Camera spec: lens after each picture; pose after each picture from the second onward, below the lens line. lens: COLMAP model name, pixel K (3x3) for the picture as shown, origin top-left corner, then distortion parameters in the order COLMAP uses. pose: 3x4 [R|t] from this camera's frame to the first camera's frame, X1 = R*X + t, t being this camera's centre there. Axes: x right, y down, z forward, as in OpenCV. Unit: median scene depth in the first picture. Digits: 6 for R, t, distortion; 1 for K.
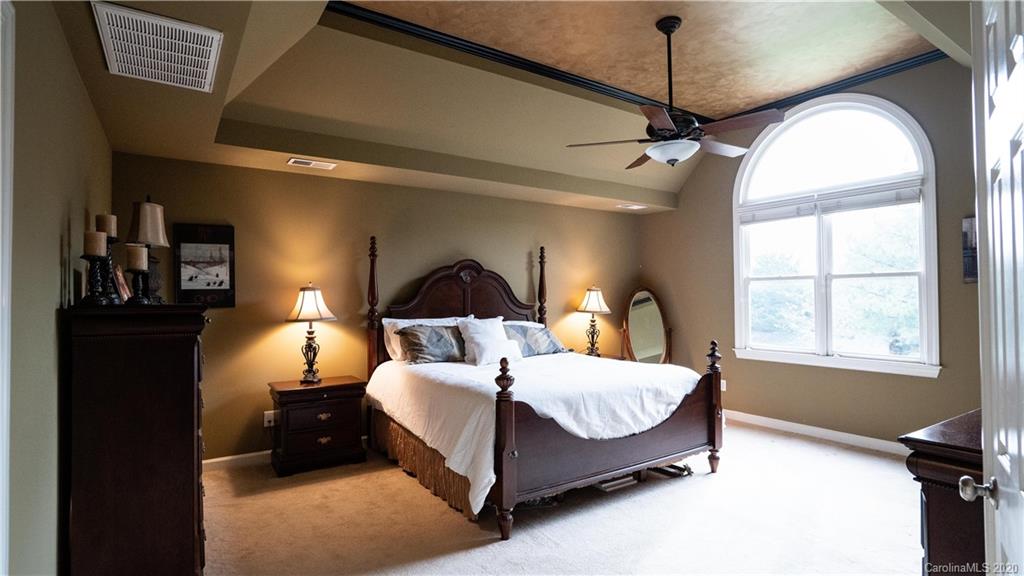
lens RADIAL K [[512.7, 0, 513.4], [0, 512.7, 294.2], [0, 0, 1]] dist [-0.018985, 0.003112]
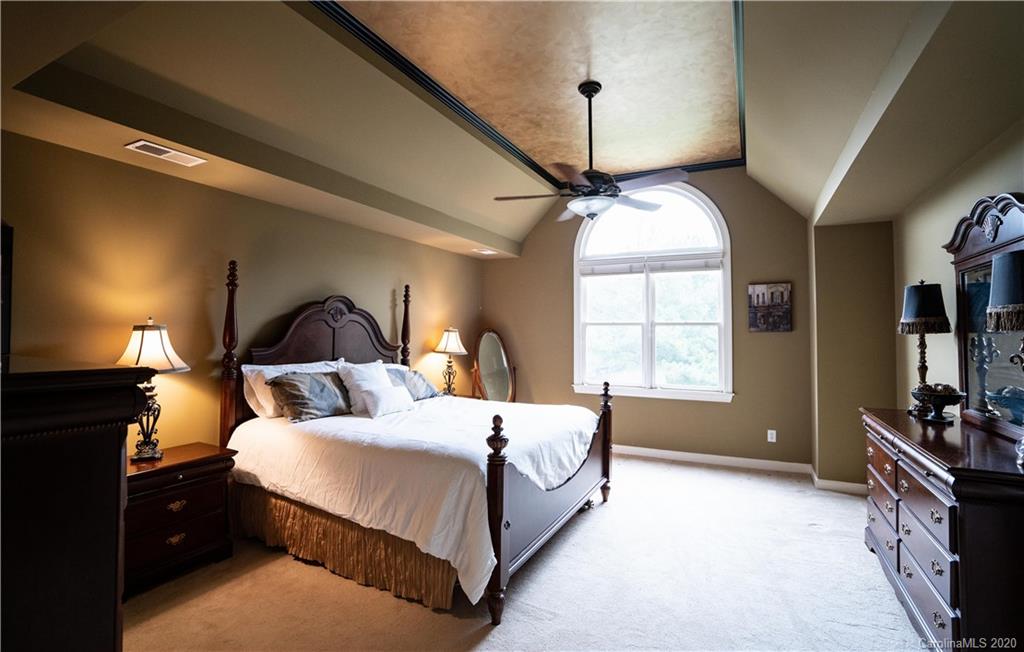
lens RADIAL K [[472.4, 0, 509.0], [0, 472.4, 319.2], [0, 0, 1]] dist [-0.026576, 0.006942]
pose [[0.879681, 0.026436, 0.474829, -0.267792], [-0.016551, 0.999551, -0.024987, -0.014022], [-0.475276, 0.014122, 0.879723, 0.191482]]
